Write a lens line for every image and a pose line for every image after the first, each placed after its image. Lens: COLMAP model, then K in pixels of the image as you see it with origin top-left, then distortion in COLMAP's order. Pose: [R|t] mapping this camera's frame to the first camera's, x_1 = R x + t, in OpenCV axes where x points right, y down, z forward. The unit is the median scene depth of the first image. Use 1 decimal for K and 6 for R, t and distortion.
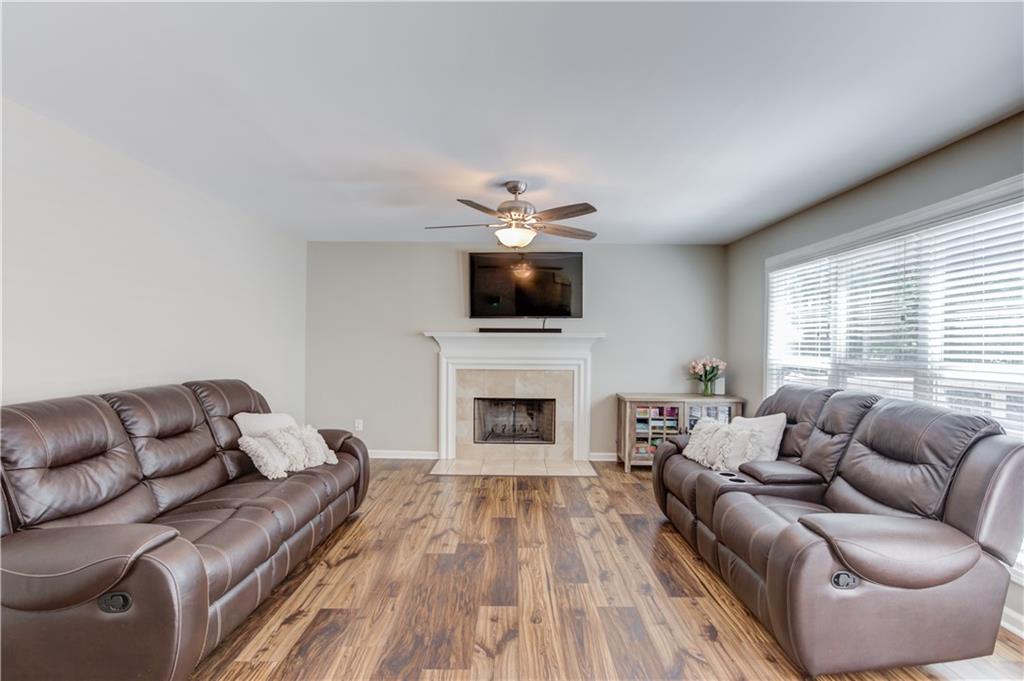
lens RADIAL K [[506.1, 0, 512.6], [0, 506.1, 341.0], [0, 0, 1]] dist [-0.020161, 0.002355]
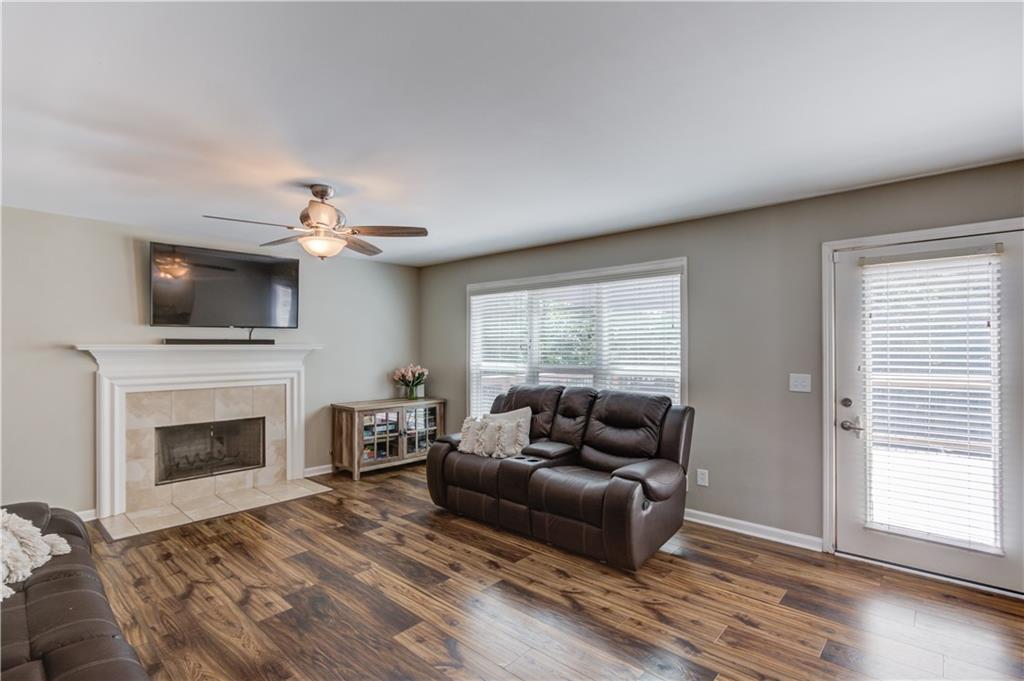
lens RADIAL K [[486.2, 0, 512.3], [0, 486.2, 342.3], [0, 0, 1]] dist [-0.018014, 0.002527]
pose [[0.661105, -0.002483, 0.750289, -0.413799], [0.005033, 0.999987, -0.001126, -0.024615], [-0.750277, 0.004520, 0.661109, 0.146775]]
